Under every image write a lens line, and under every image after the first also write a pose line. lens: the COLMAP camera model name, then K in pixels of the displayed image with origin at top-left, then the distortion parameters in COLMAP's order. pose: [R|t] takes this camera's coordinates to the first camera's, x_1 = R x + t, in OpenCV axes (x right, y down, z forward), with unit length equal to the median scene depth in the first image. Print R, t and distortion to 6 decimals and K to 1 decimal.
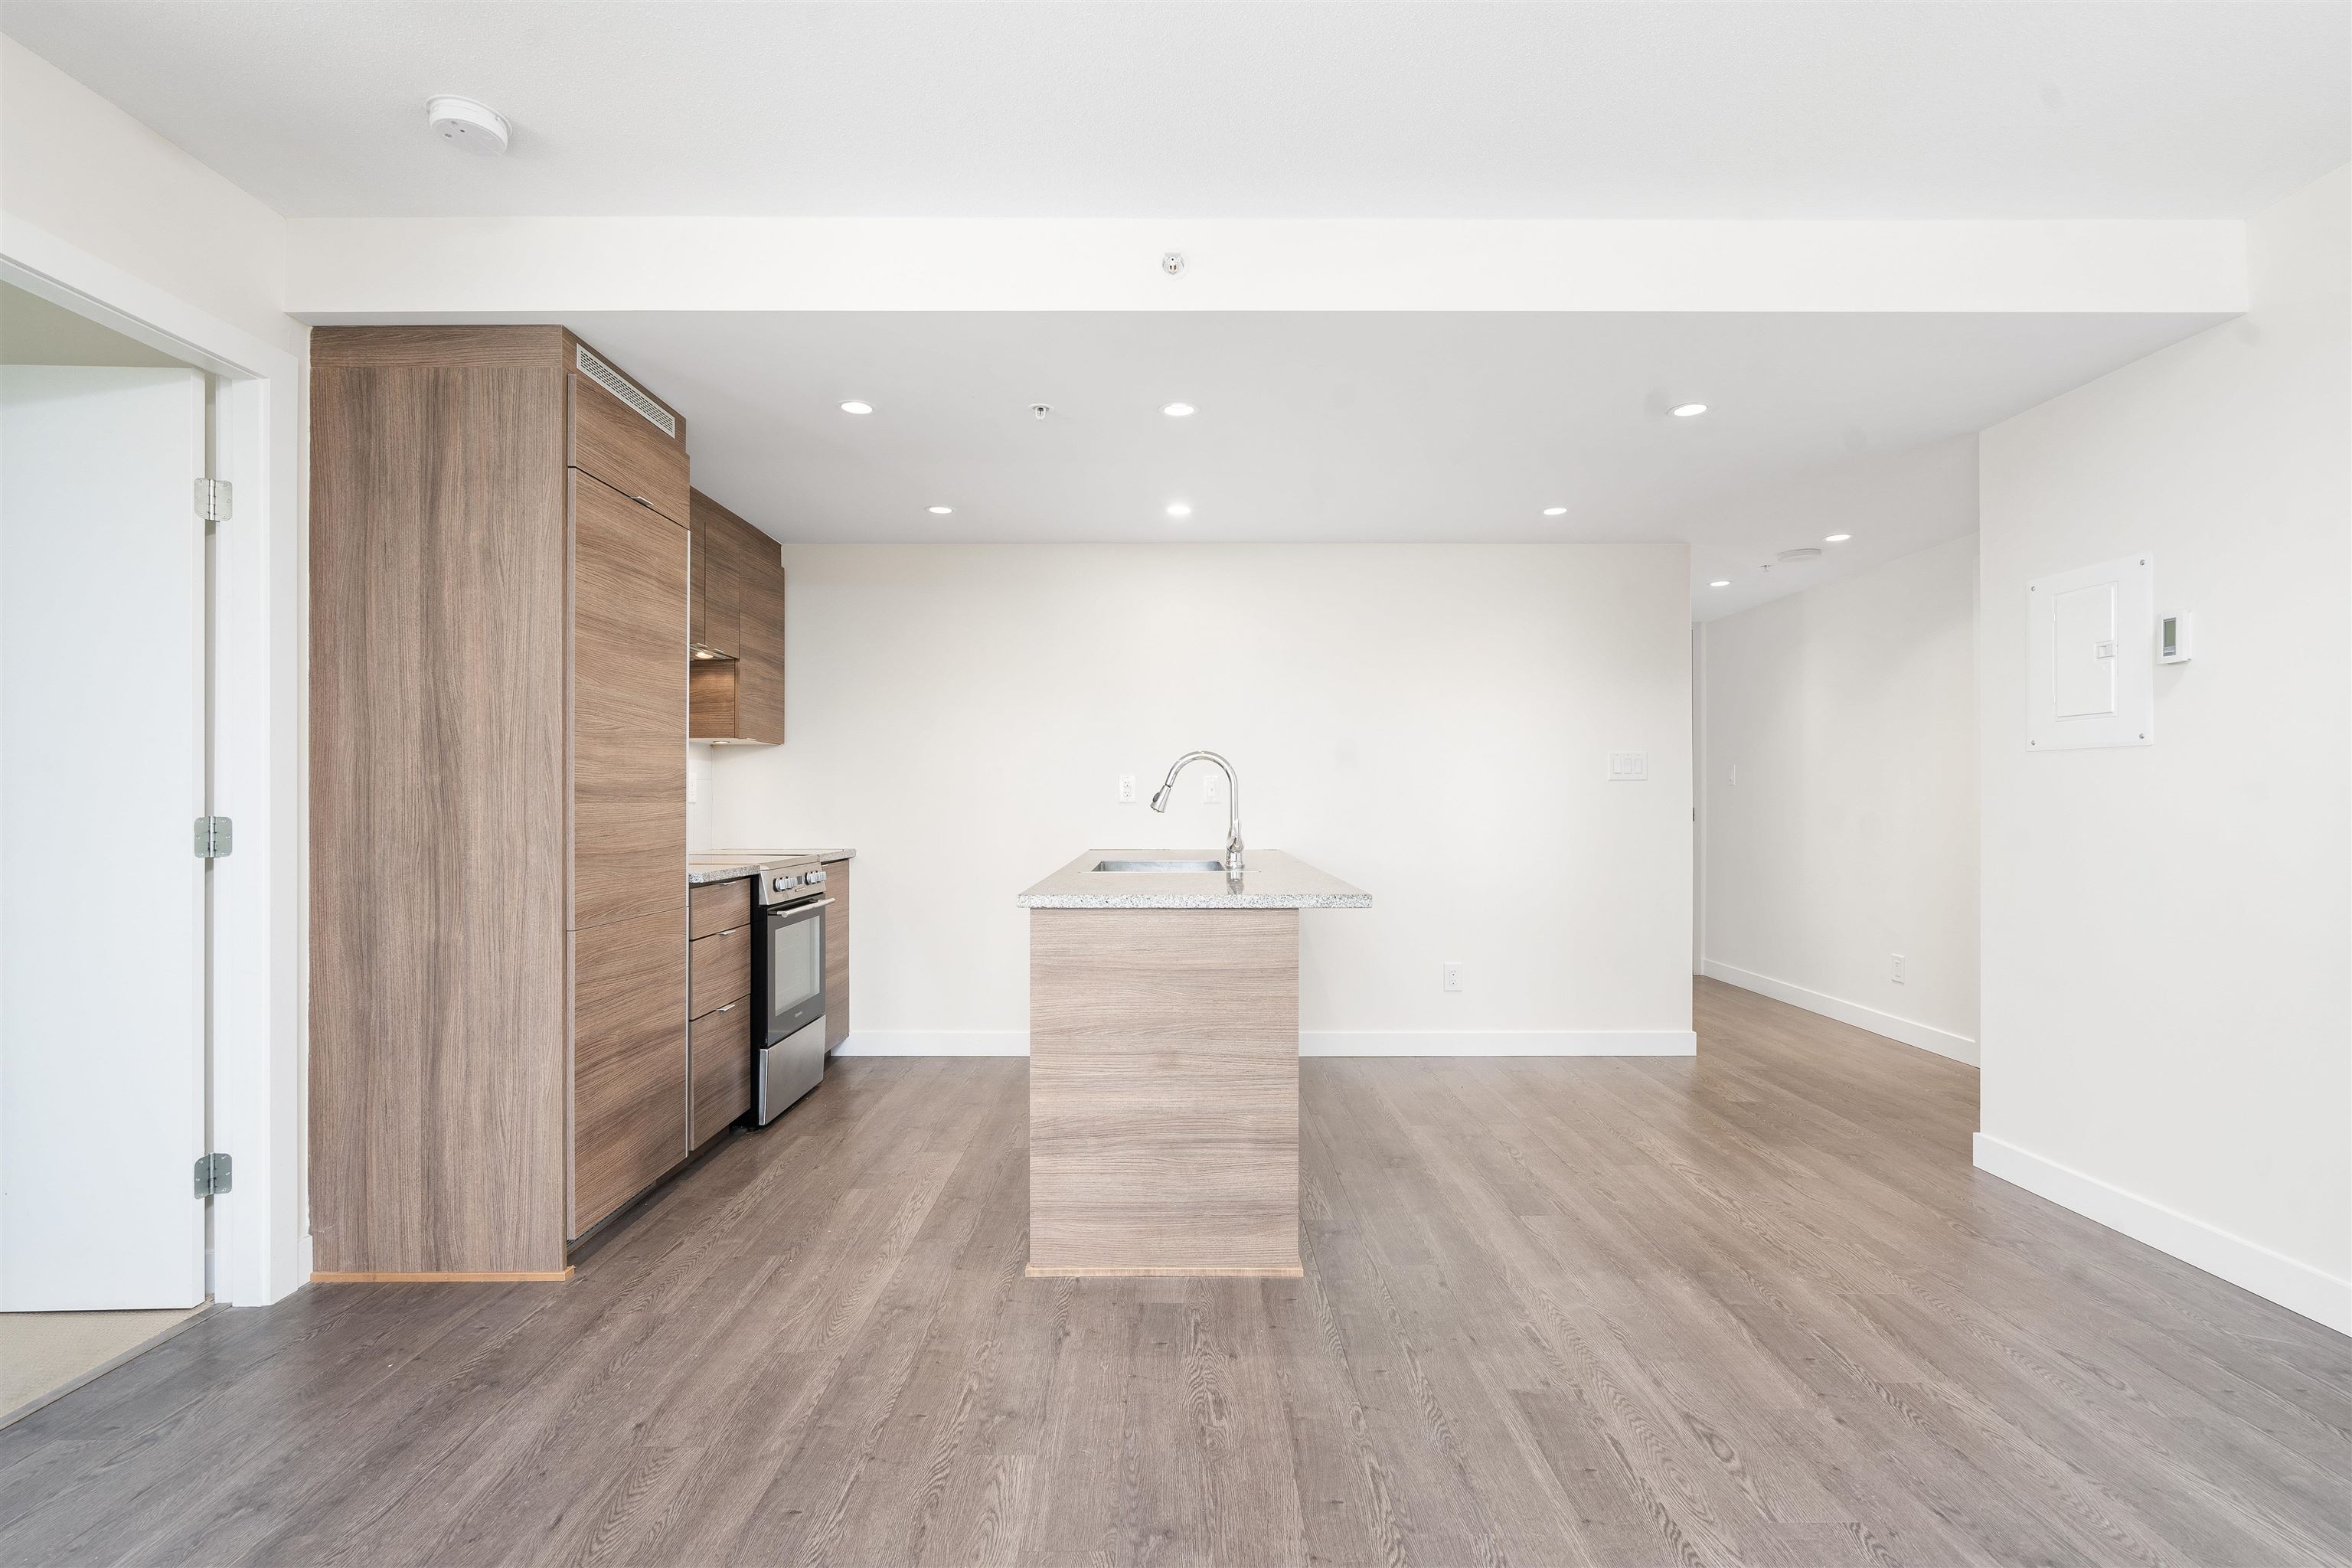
lens RADIAL K [[1069.5, 0, 1177.0], [0, 1069.5, 797.8], [0, 0, 1]] dist [-0.002942, -0.000152]
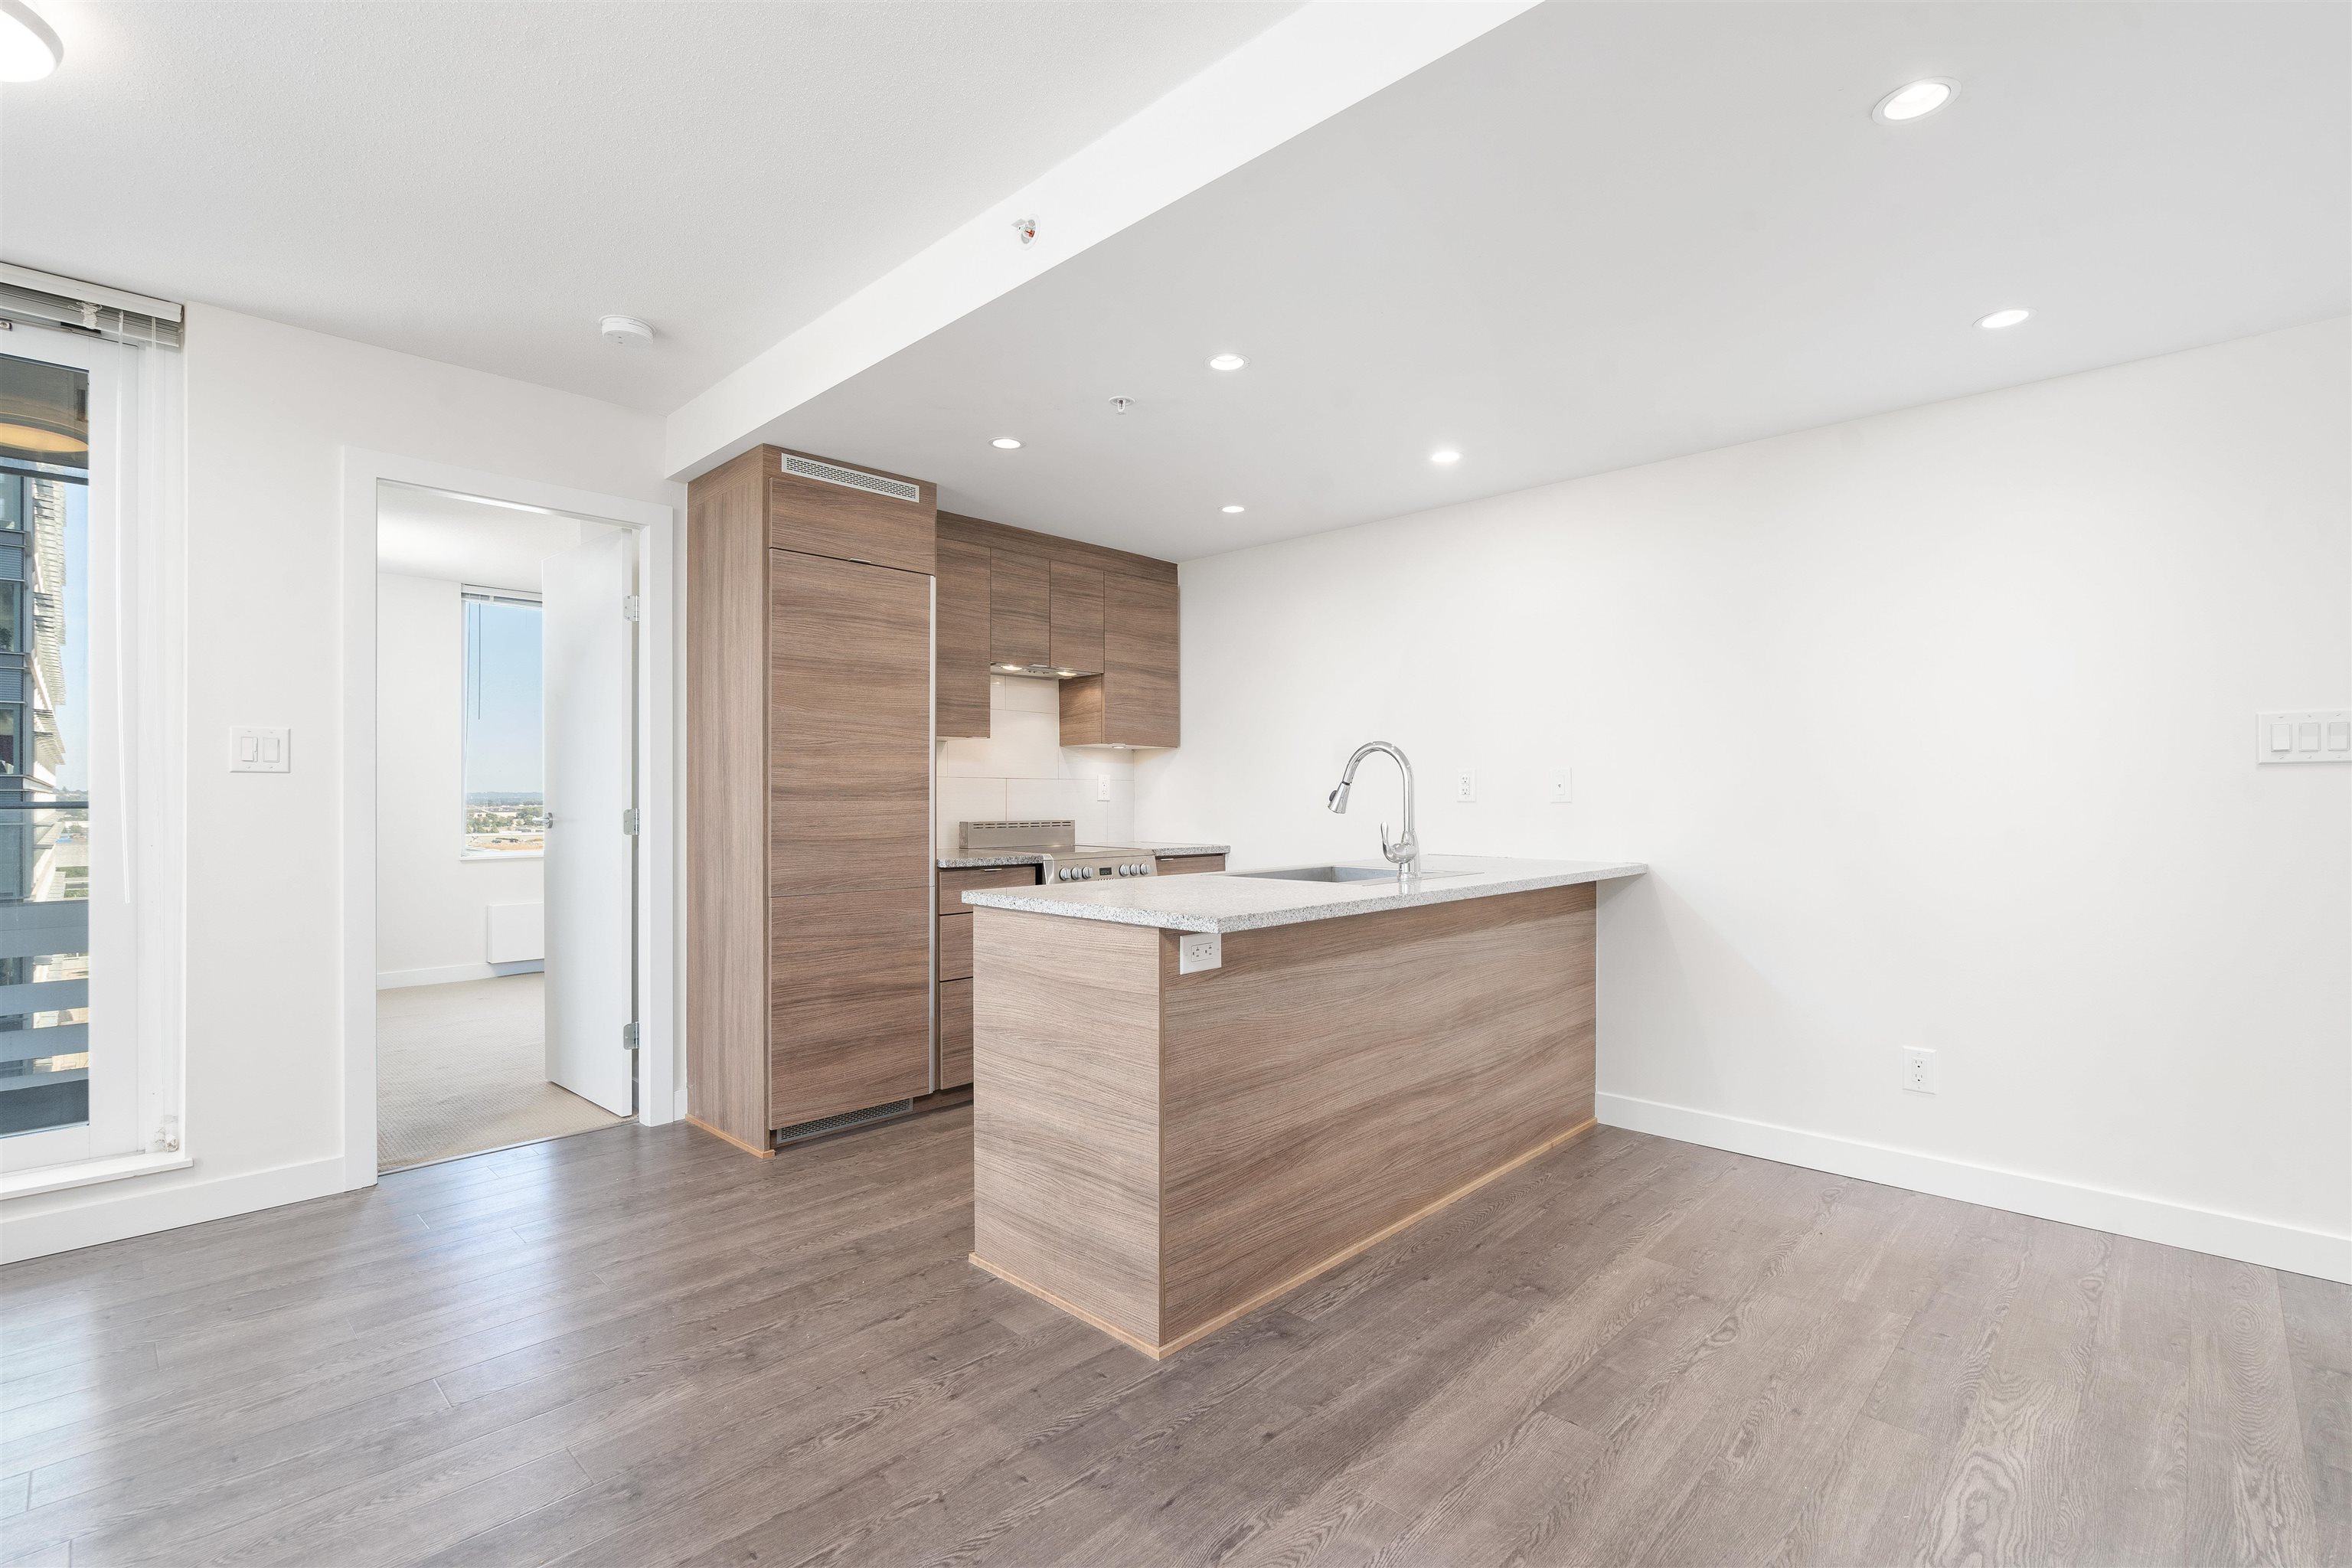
lens RADIAL K [[1070.5, 0, 1173.1], [0, 1070.5, 791.1], [0, 0, 1]] dist [-0.001656, 0.000001]
pose [[0.714555, -0.003401, -0.699572, 0.684464], [0.001083, 0.999992, -0.003755, -0.001603], [0.699579, 0.001926, 0.714553, 0.378404]]
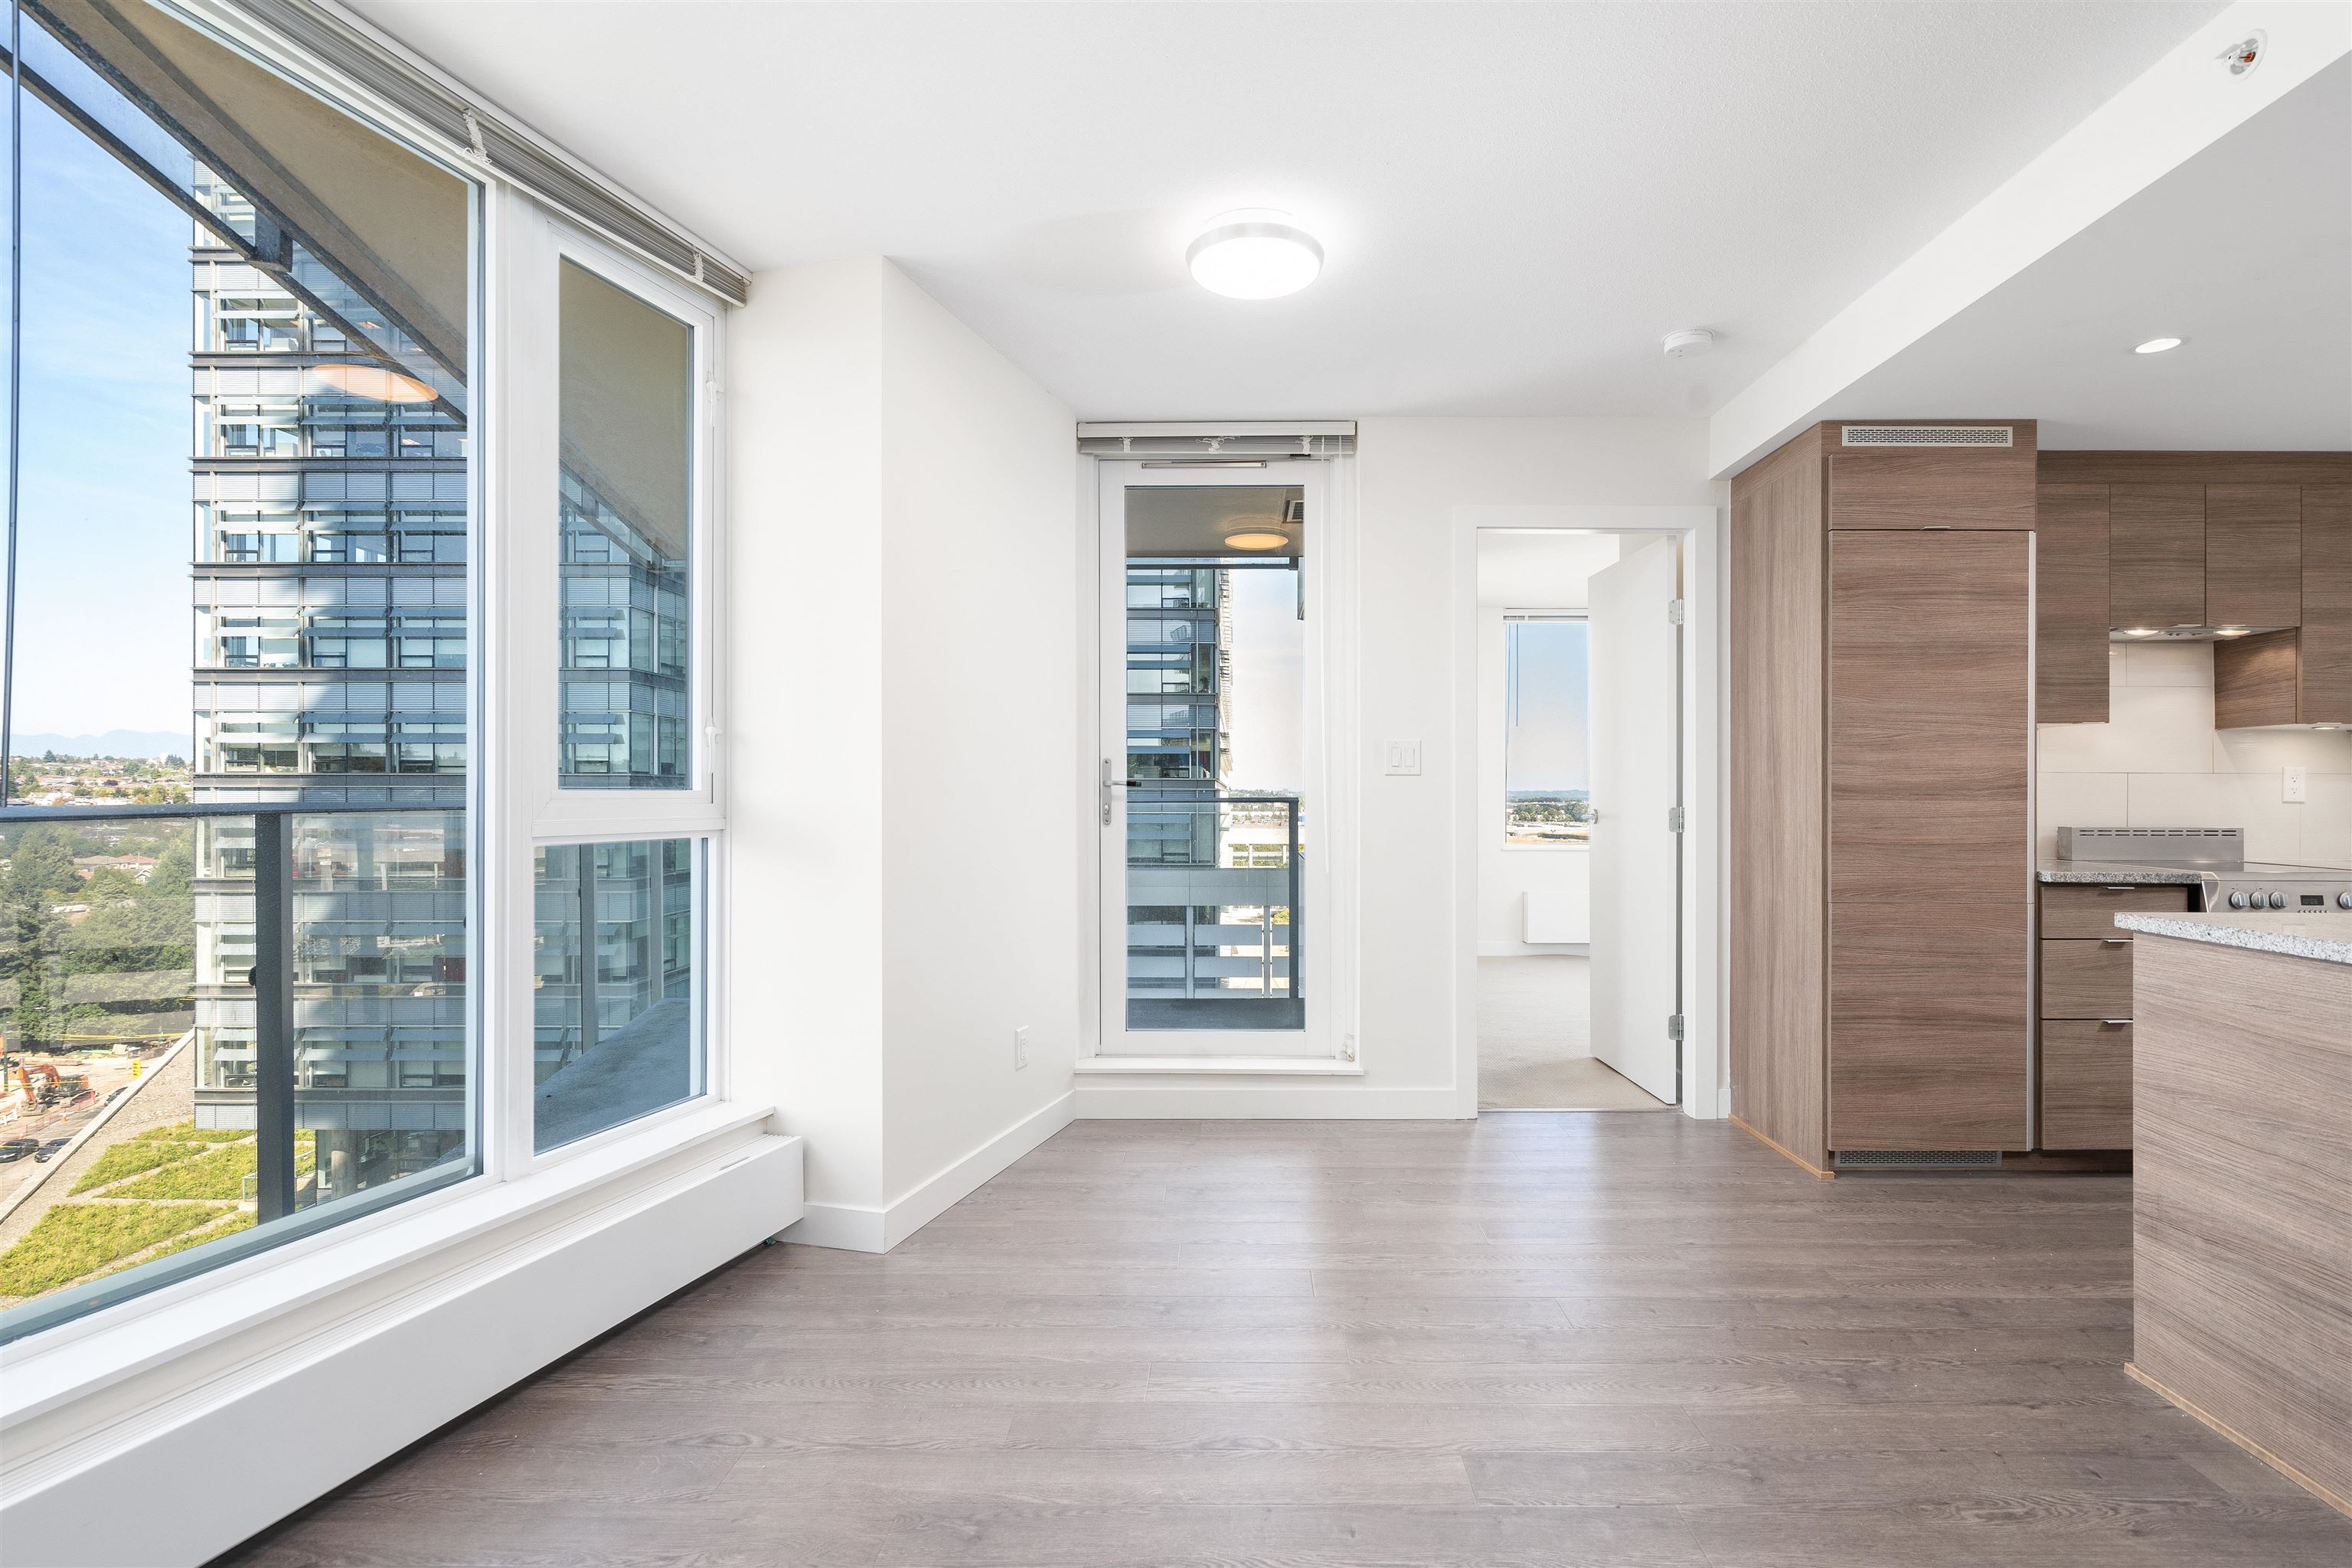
lens RADIAL K [[1094.7, 0, 1238.3], [0, 1094.7, 793.7], [0, 0, 1]] dist [-0.000830, 0.001320]
pose [[-0.000375, -0.000112, -1.000000, 0.674067], [-0.001250, 0.999999, -0.000112, -0.001322], [0.999999, 0.001250, -0.000375, 0.293111]]
